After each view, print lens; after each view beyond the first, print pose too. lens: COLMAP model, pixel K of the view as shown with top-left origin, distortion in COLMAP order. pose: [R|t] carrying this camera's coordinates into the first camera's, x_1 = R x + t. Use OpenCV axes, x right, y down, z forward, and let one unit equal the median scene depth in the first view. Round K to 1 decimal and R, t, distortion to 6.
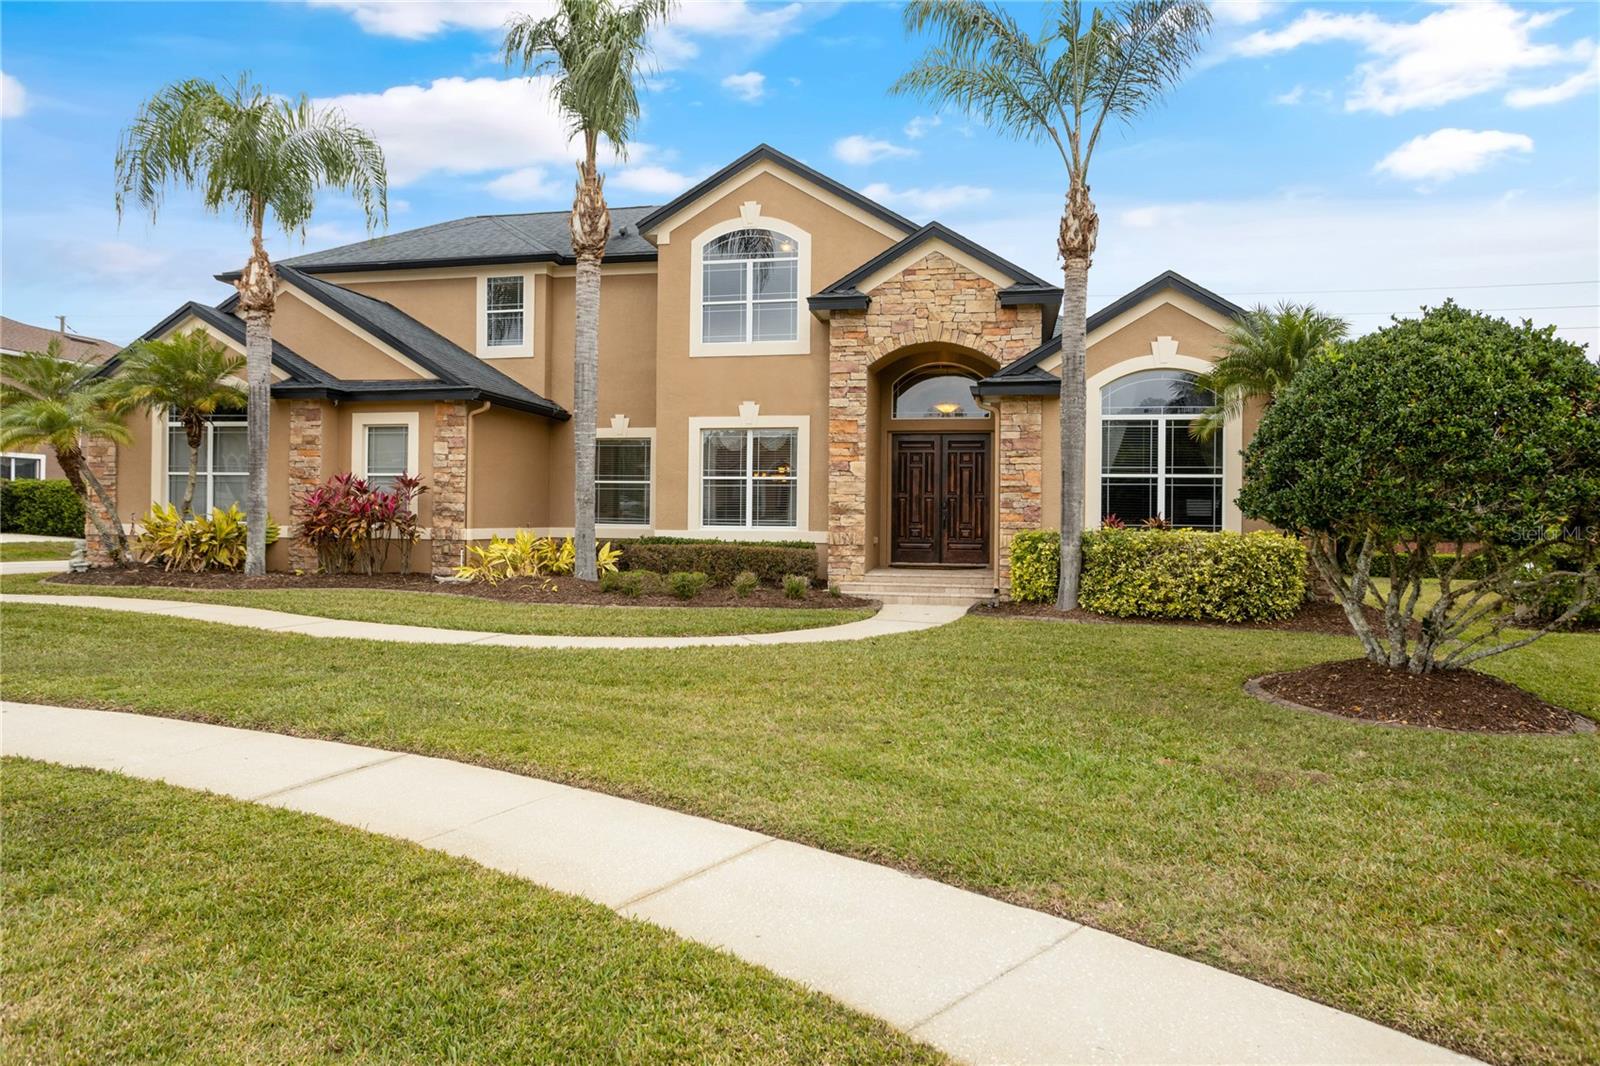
lens RADIAL K [[1017.7, 0, 810.6], [0, 1017.7, 529.2], [0, 0, 1]] dist [-0.009694, 0.019796]
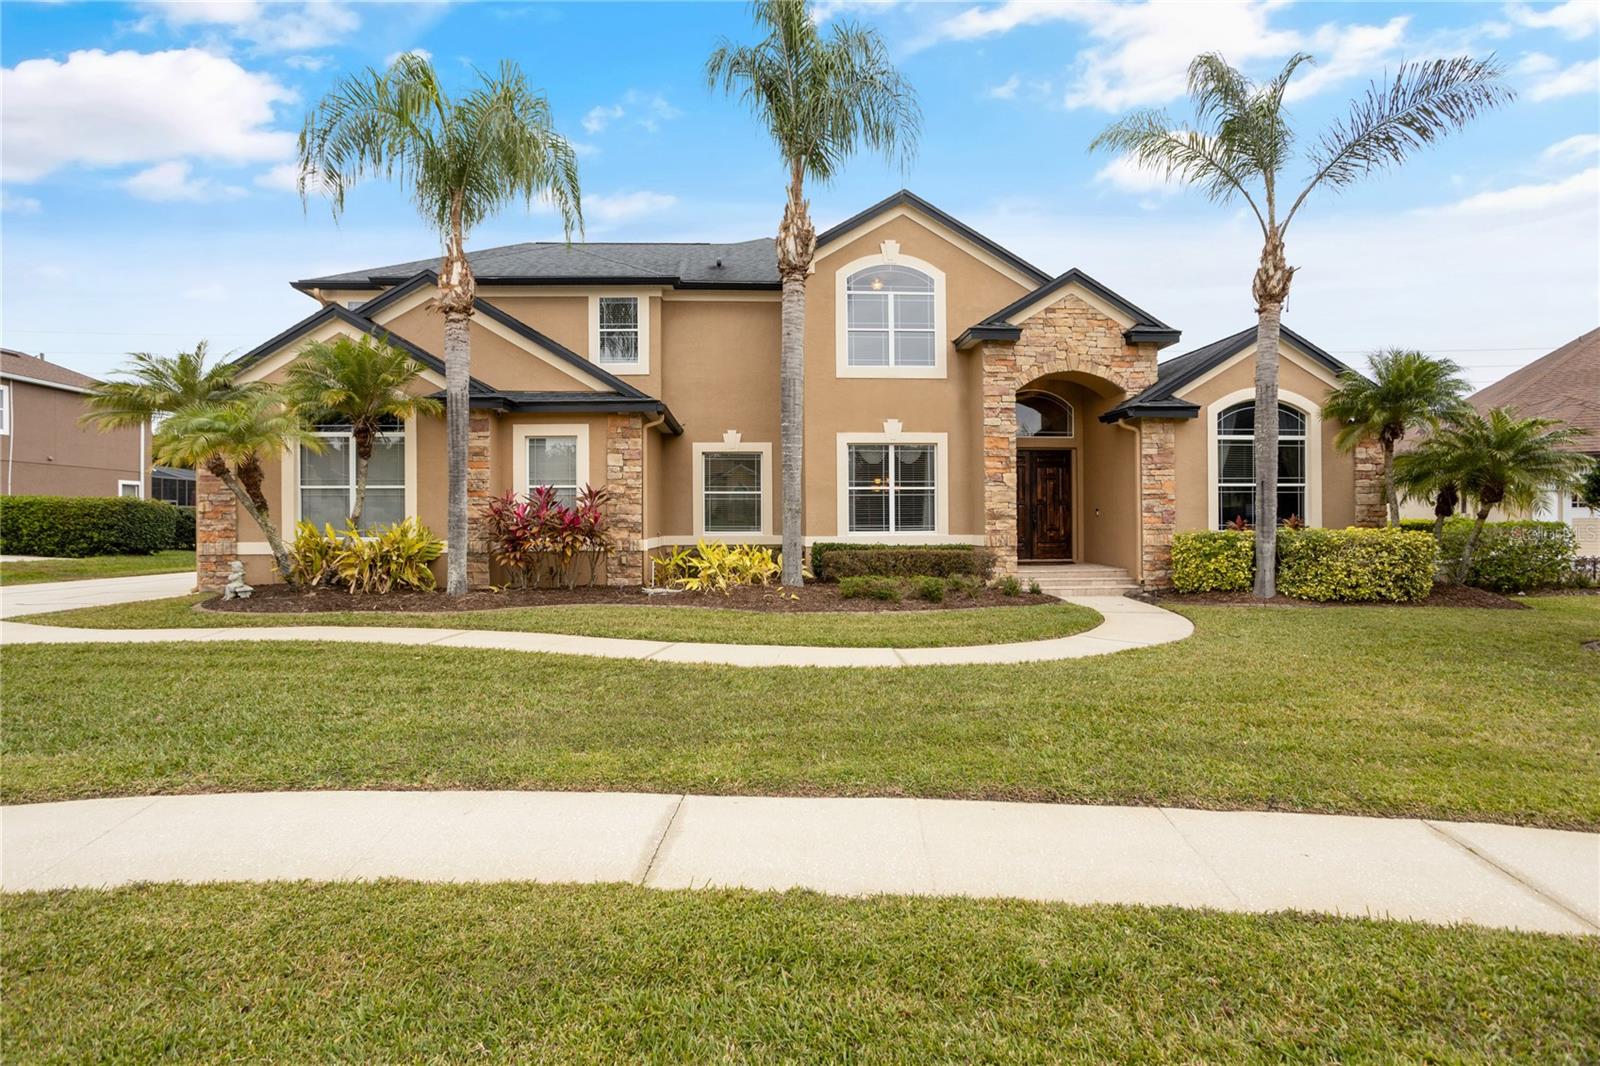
lens RADIAL K [[787.6, 0, 810.1], [0, 787.6, 534.4], [0, 0, 1]] dist [-0.046771, 0.024791]
pose [[0.963595, -0.020952, 0.266545, -0.404287], [0.018727, 0.999765, 0.010885, -0.011520], [-0.266710, -0.005497, 0.963761, 0.207328]]
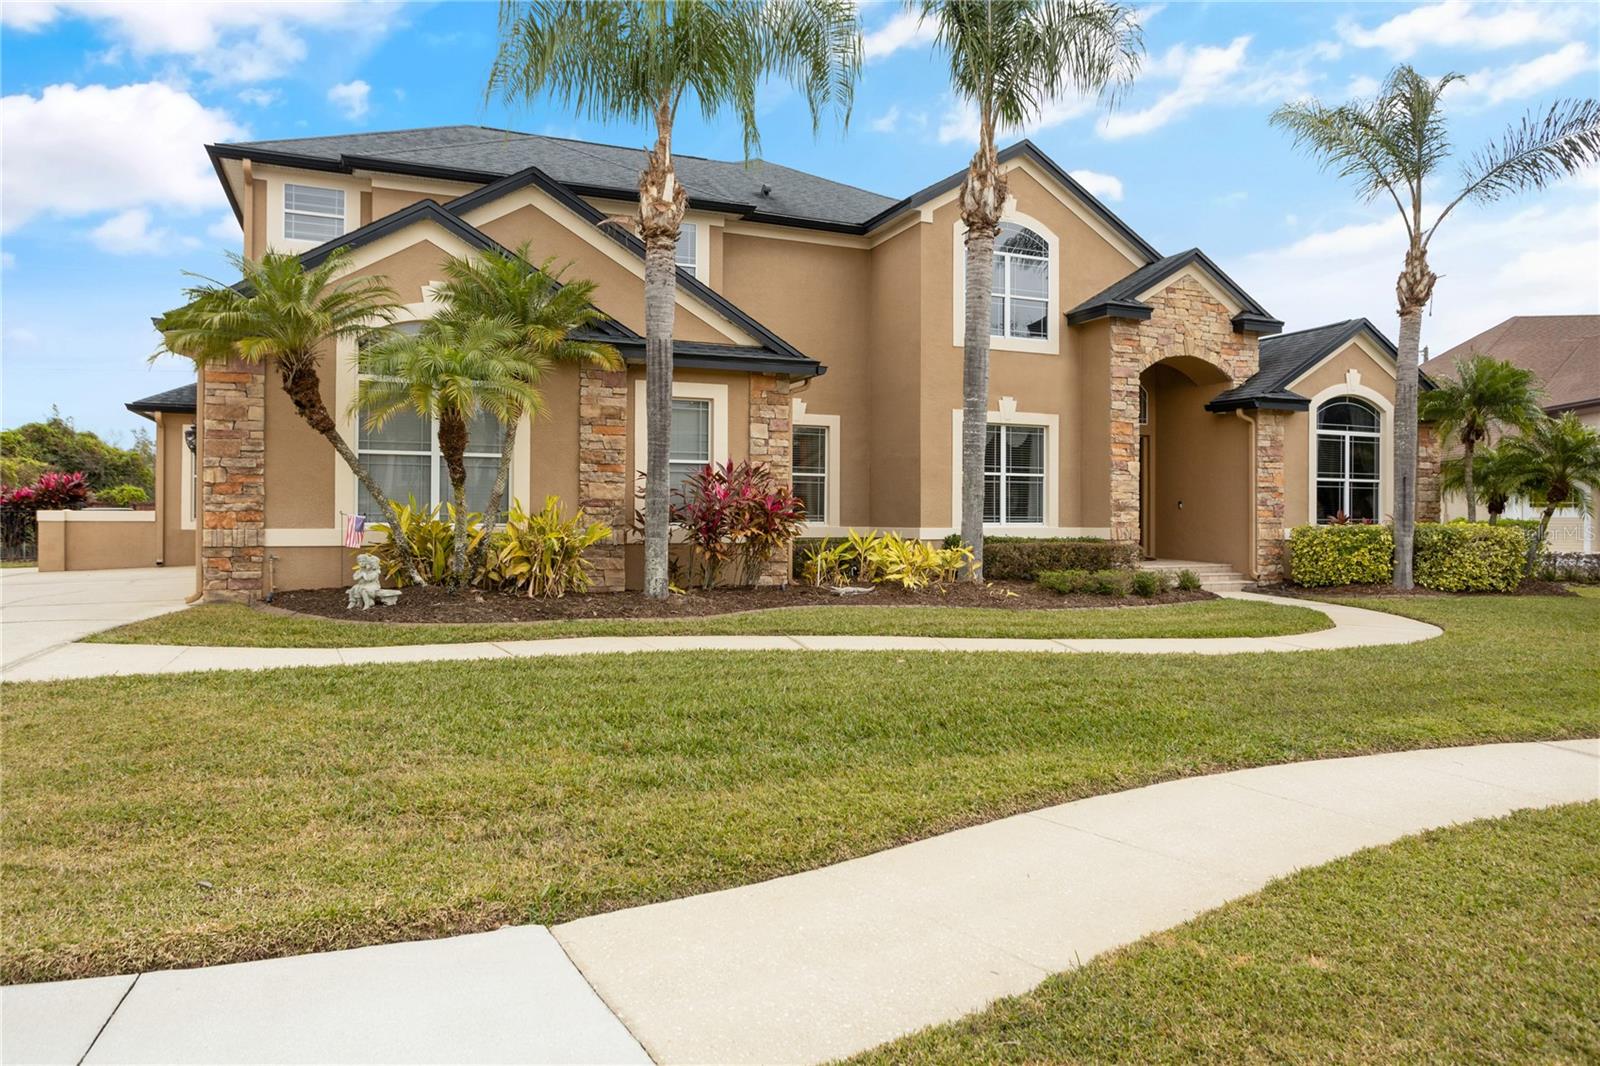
lens RADIAL K [[1017.7, 0, 817.3], [0, 1017.7, 531.3], [0, 0, 1]] dist [-0.009694, 0.019796]
pose [[0.817439, -0.014442, 0.575835, -0.835721], [0.007370, 0.999866, 0.014615, -0.011351], [-0.575969, -0.007703, 0.817436, 0.316237]]
